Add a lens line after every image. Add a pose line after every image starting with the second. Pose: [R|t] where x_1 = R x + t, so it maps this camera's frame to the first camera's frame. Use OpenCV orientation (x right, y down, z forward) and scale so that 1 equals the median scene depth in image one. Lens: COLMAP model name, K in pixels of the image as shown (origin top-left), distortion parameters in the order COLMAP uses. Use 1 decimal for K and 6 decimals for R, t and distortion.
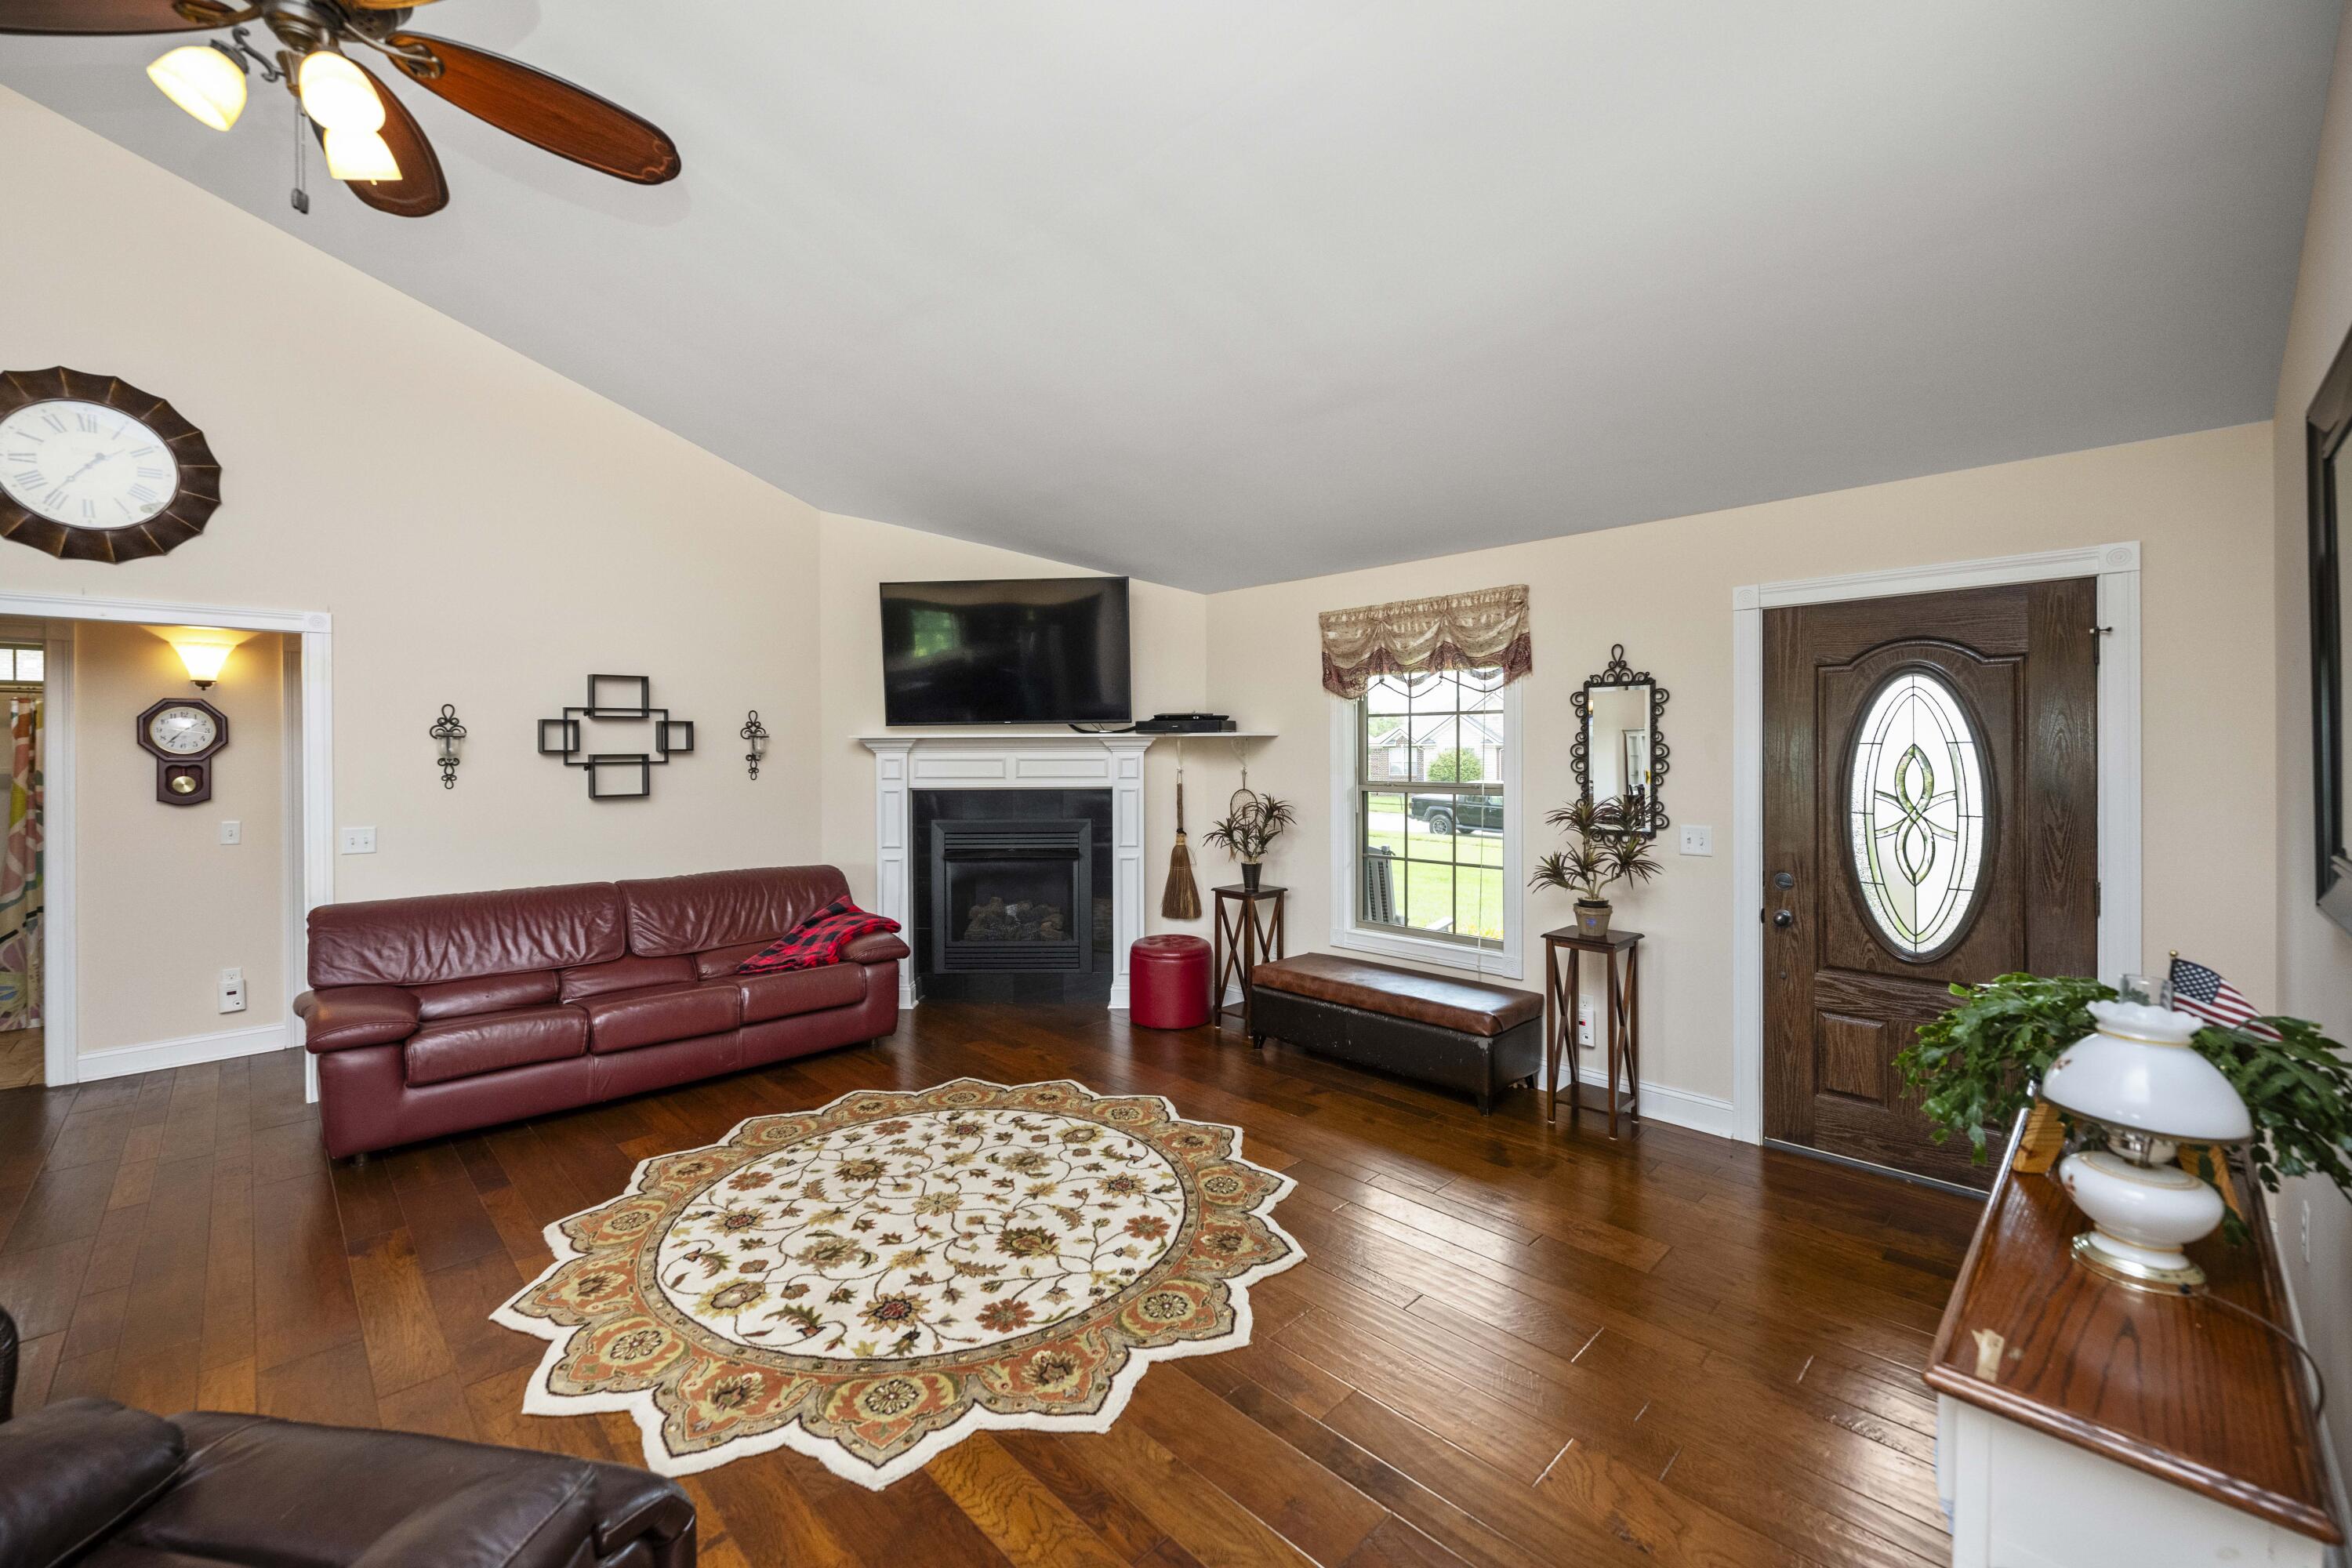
lens RADIAL K [[936.4, 0, 1159.2], [0, 936.4, 742.8], [0, 0, 1]] dist [-0.002396, -0.000074]
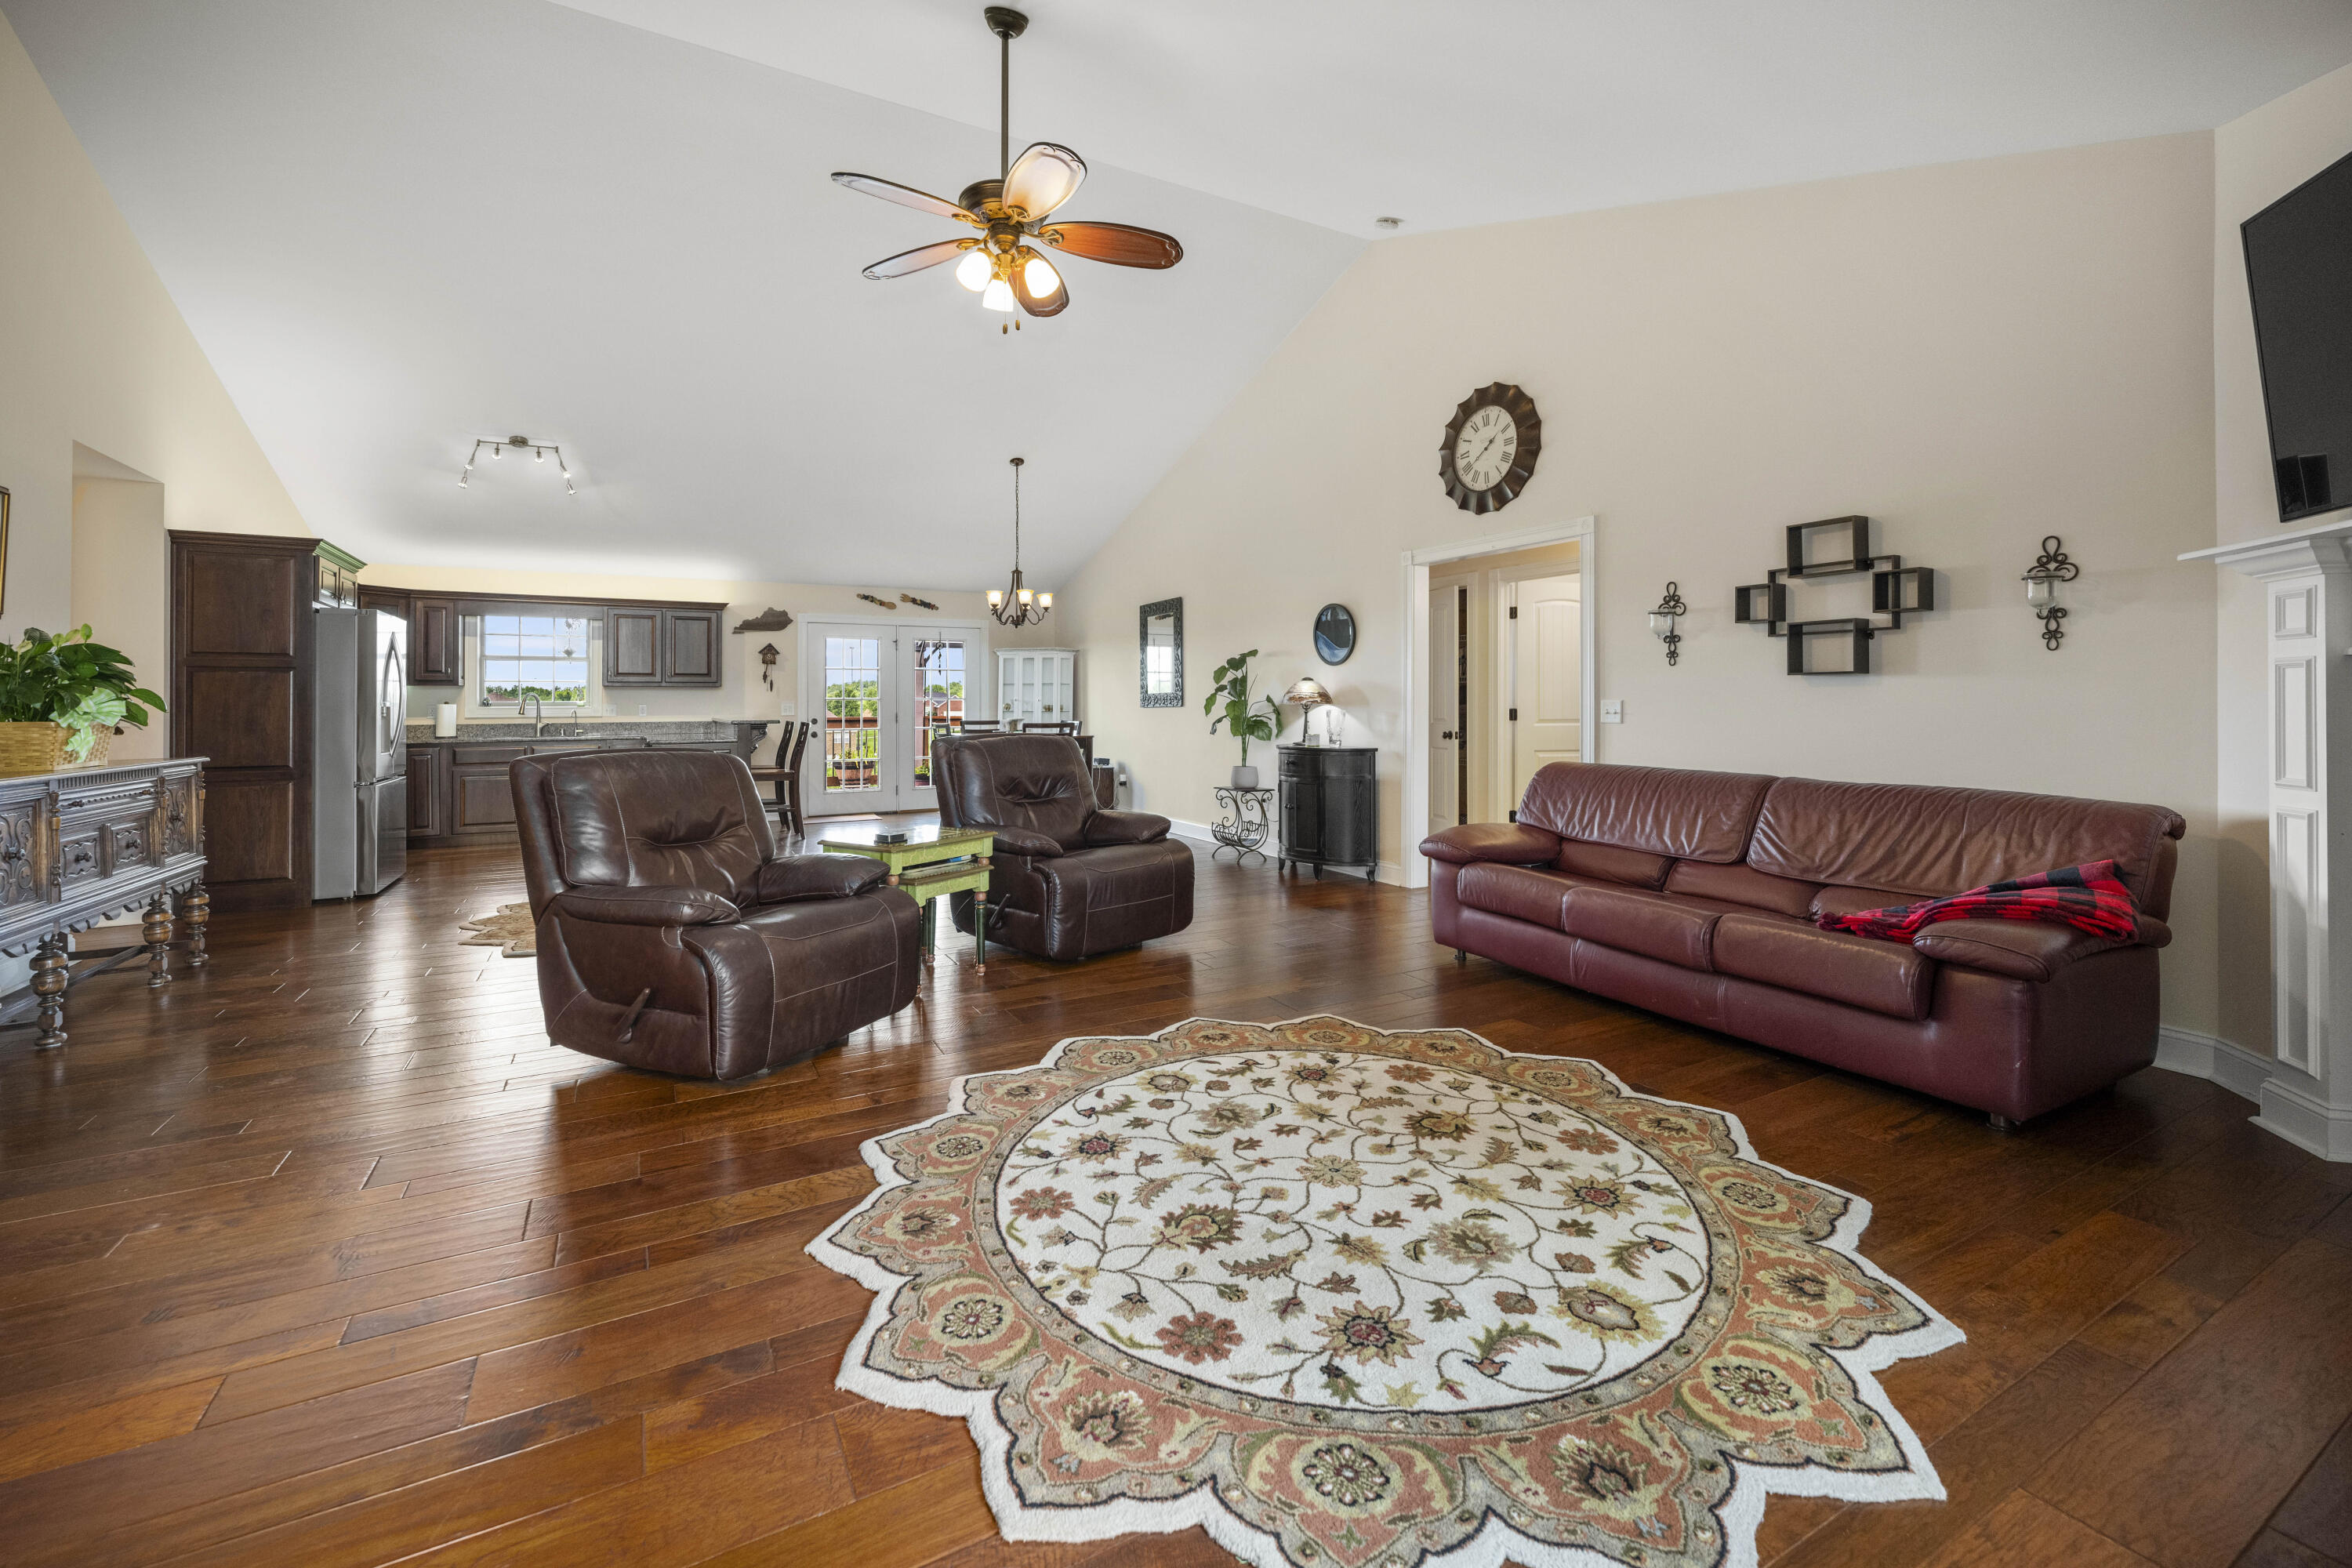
lens RADIAL K [[973.5, 0, 1193.7], [0, 973.5, 695.6], [0, 0, 1]] dist [-0.000513, -0.000072]
pose [[-0.241869, -0.002681, -0.970305, 0.484962], [0.011807, 0.999914, -0.005706, 0.104575], [0.970237, -0.012836, -0.241817, 0.969832]]
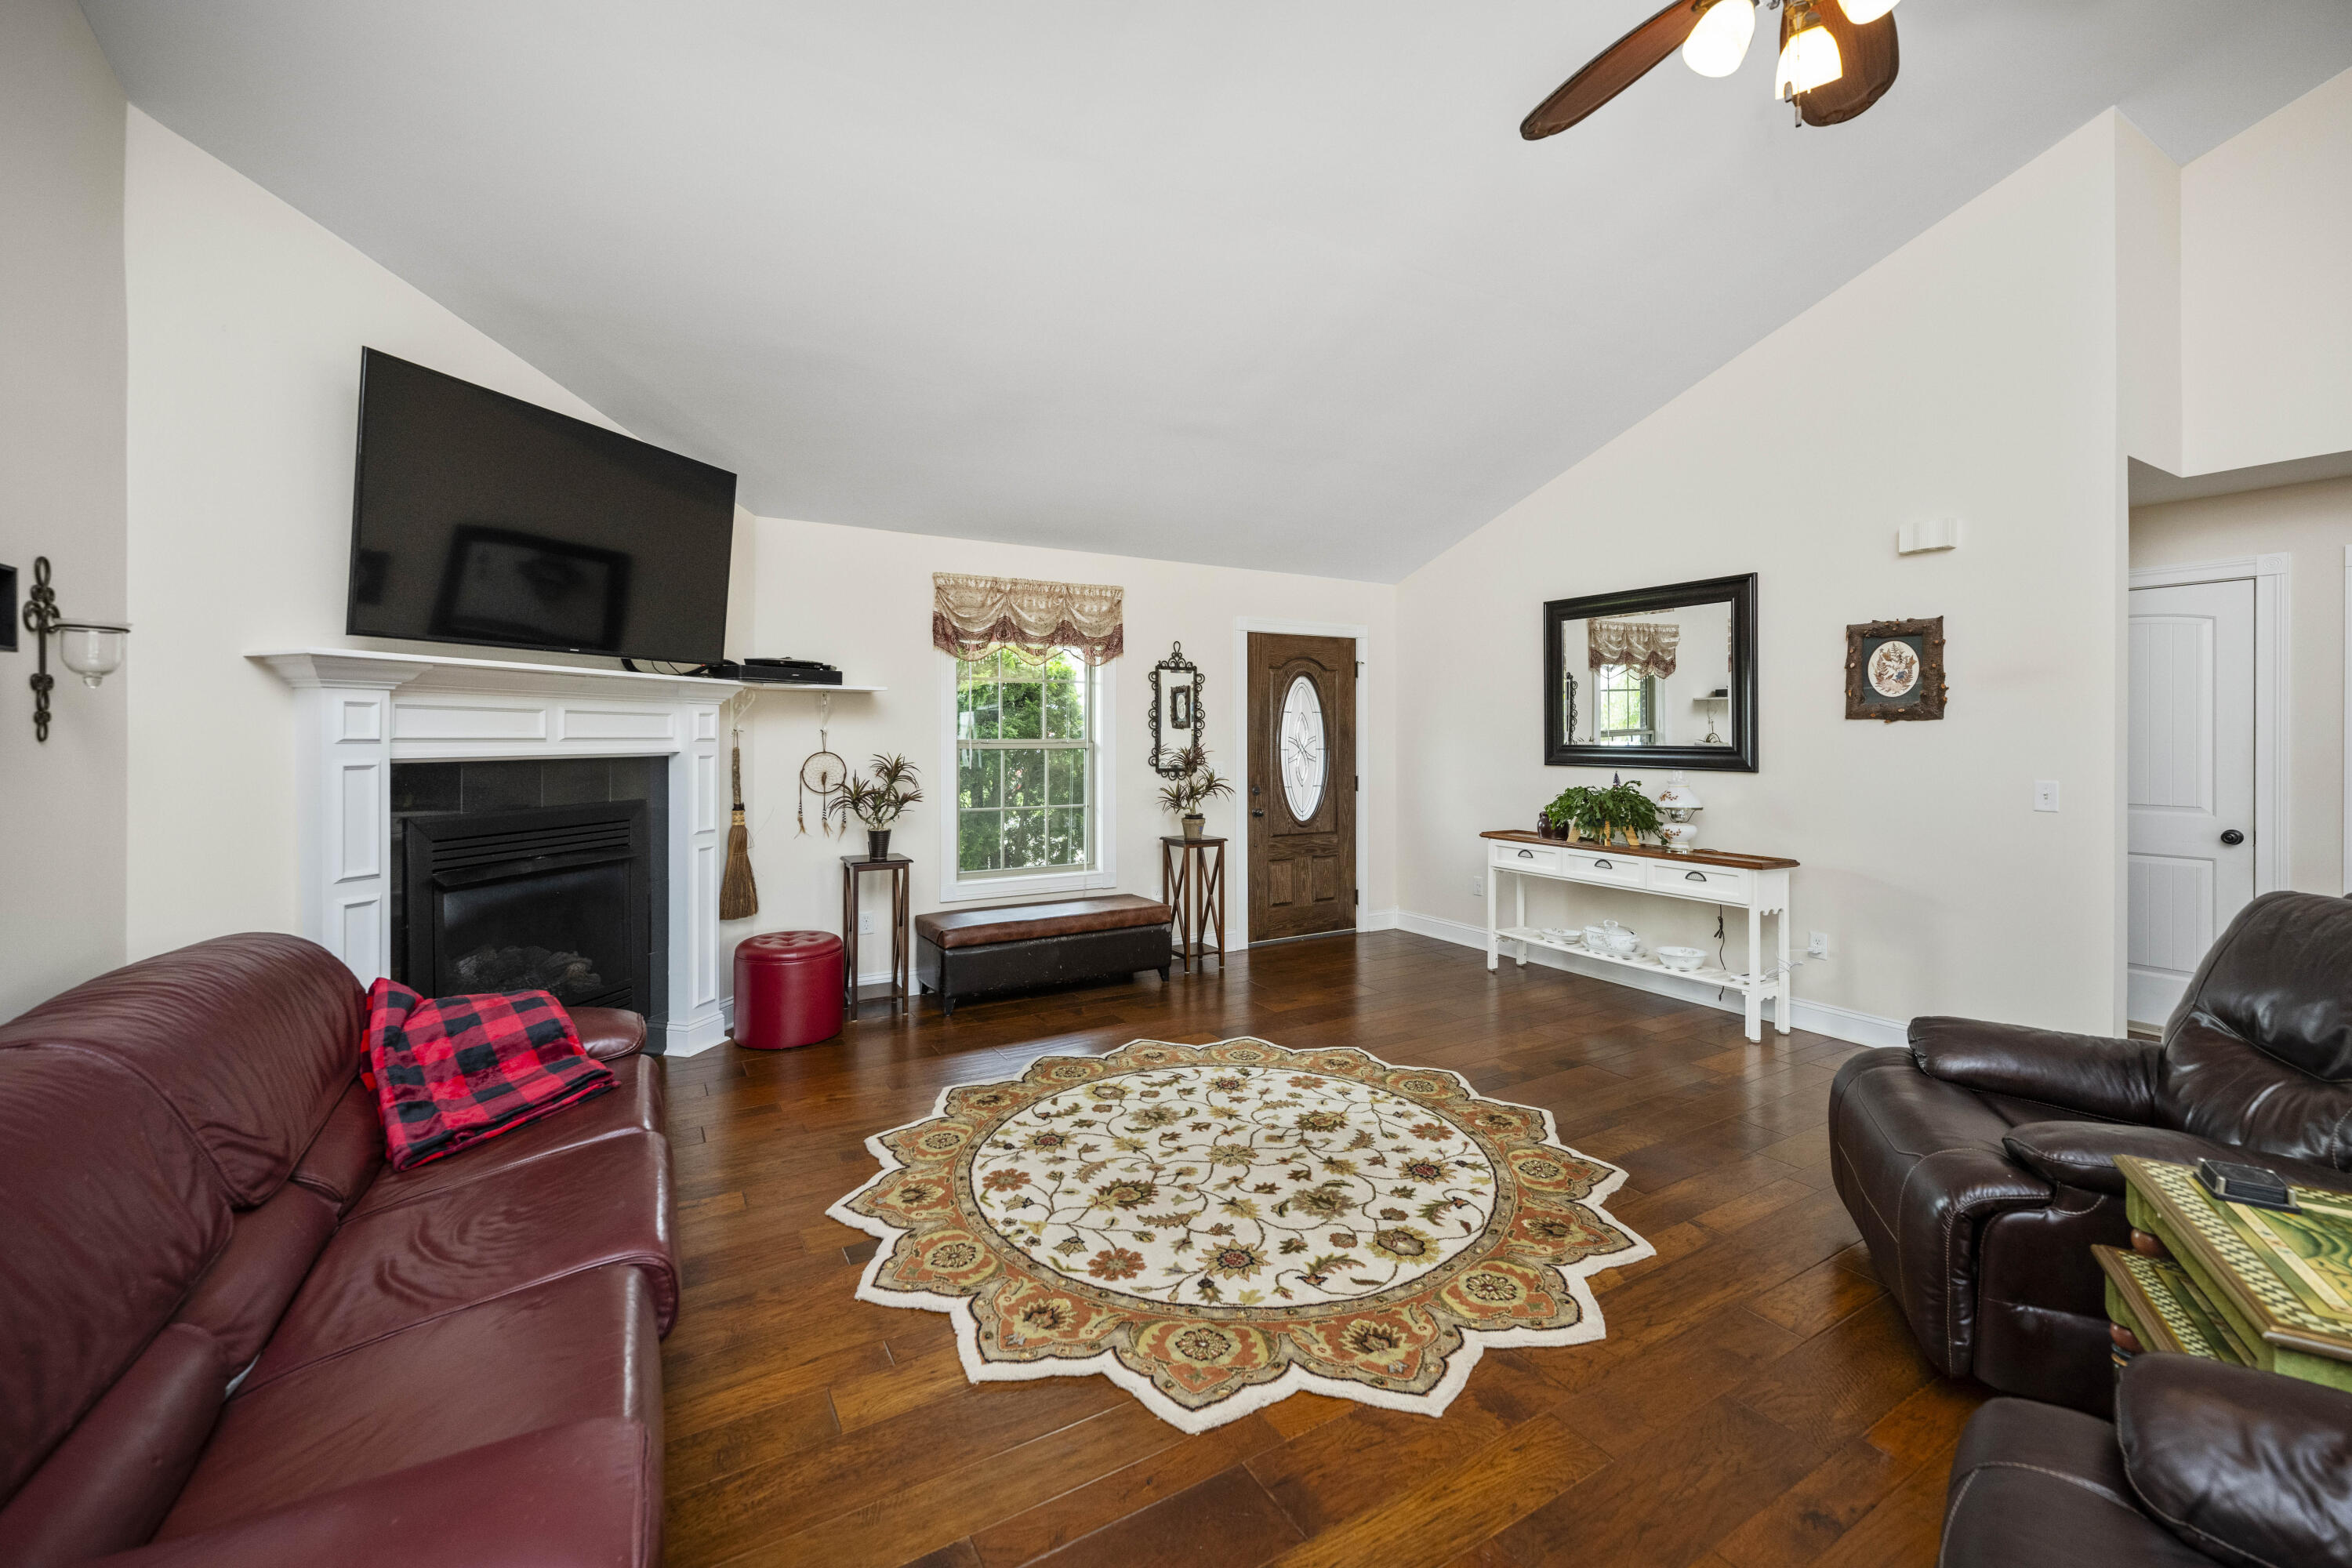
lens RADIAL K [[946.6, 0, 1168.9], [0, 946.6, 728.4], [0, 0, 1]] dist [0.000057, 0.000070]
pose [[0.248021, 0.012096, 0.968679, -1.083467], [-0.009198, 0.999906, -0.010131, 0.052402], [-0.968711, -0.006398, 0.248109, 0.734089]]
